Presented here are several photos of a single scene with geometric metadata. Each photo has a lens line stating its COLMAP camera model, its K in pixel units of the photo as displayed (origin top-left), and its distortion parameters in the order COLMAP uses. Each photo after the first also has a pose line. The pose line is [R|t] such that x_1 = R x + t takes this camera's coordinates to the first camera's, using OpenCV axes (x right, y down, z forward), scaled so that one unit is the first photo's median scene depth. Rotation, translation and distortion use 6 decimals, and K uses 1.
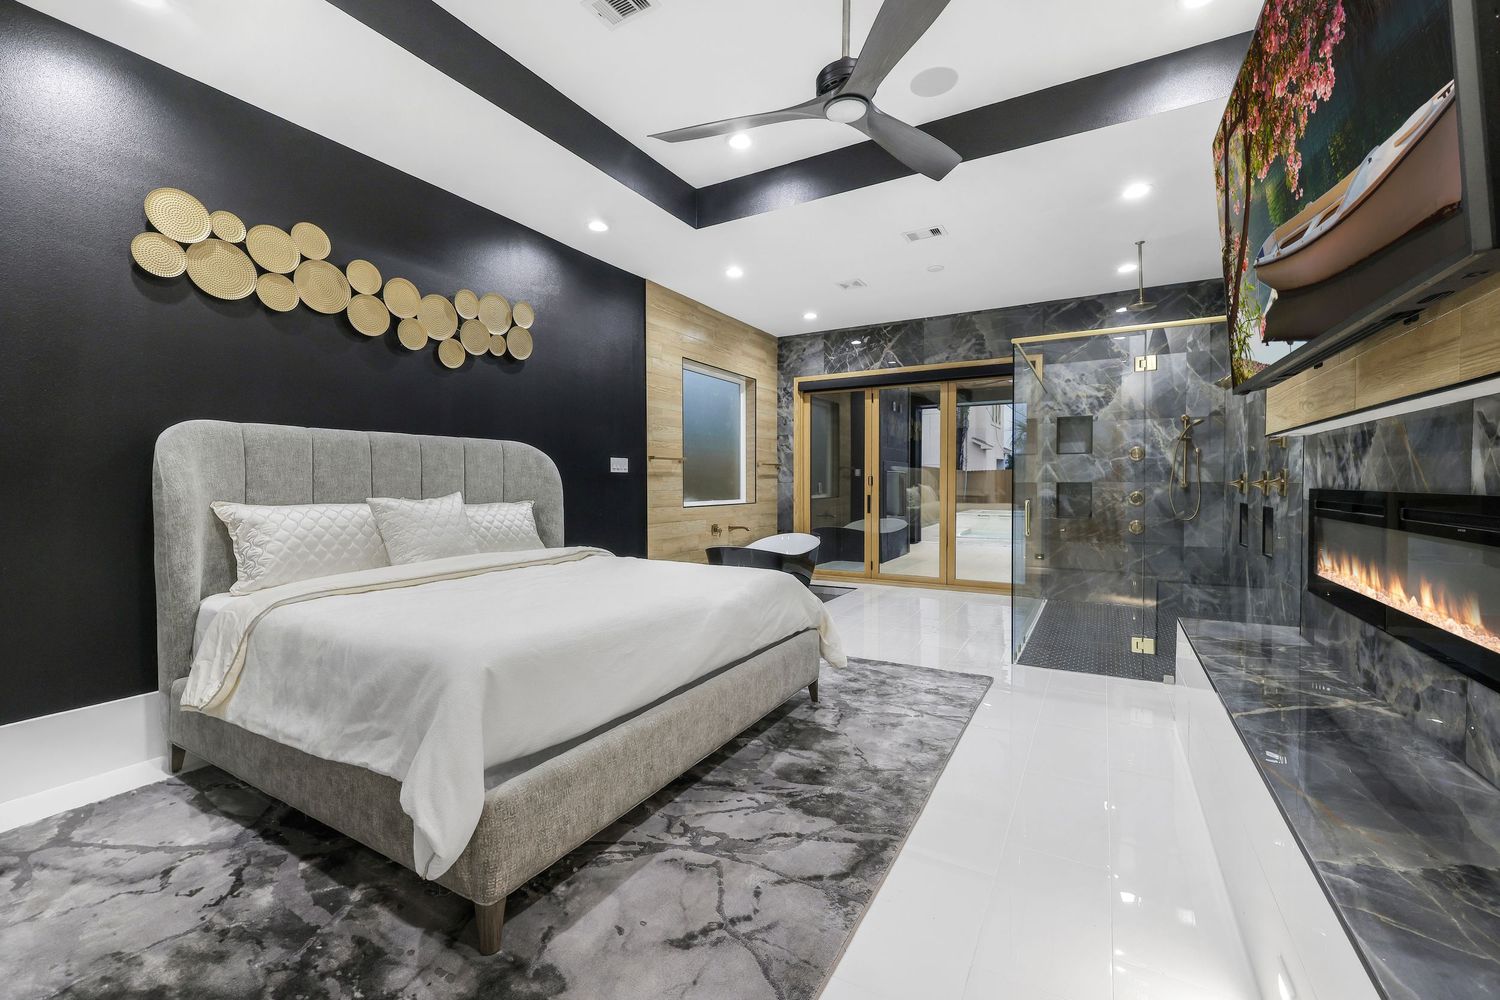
lens RADIAL K [[619.1, 0, 751.1], [0, 619.1, 493.0], [0, 0, 1]] dist [0.000649, 0.000123]
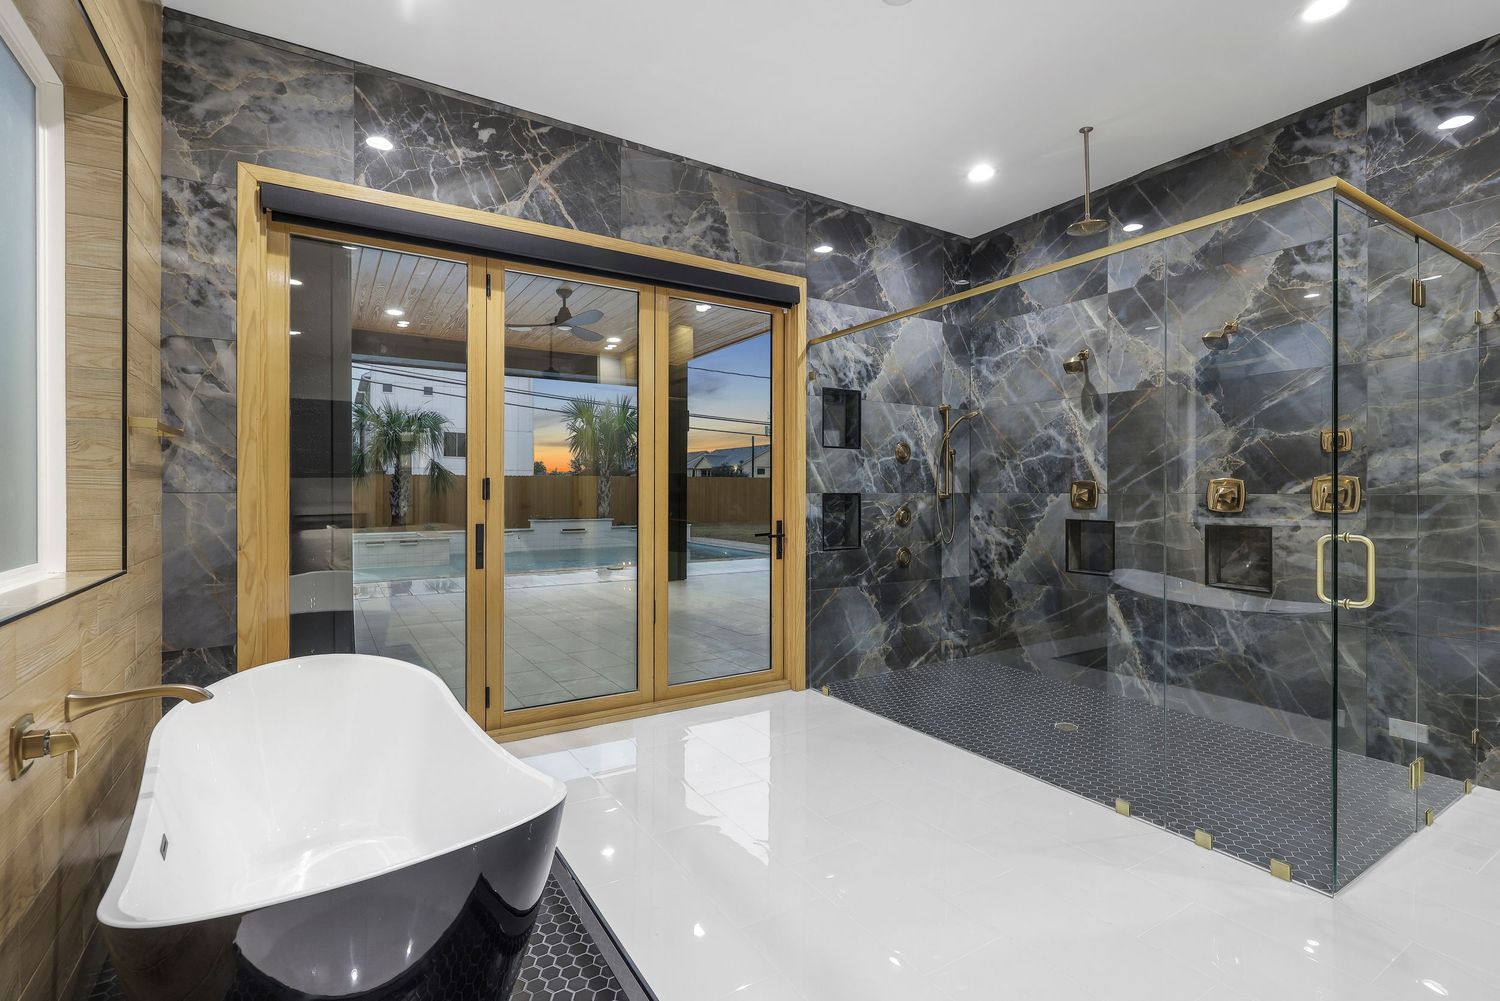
lens RADIAL K [[693.0, 0, 748.9], [0, 693.0, 495.4], [0, 0, 1]] dist [-0.000326, 0.000175]
pose [[0.476774, -0.001740, 0.879024, -0.143707], [0.013515, 0.999894, -0.005351, -0.012323], [-0.878922, 0.014431, 0.476747, 0.734732]]
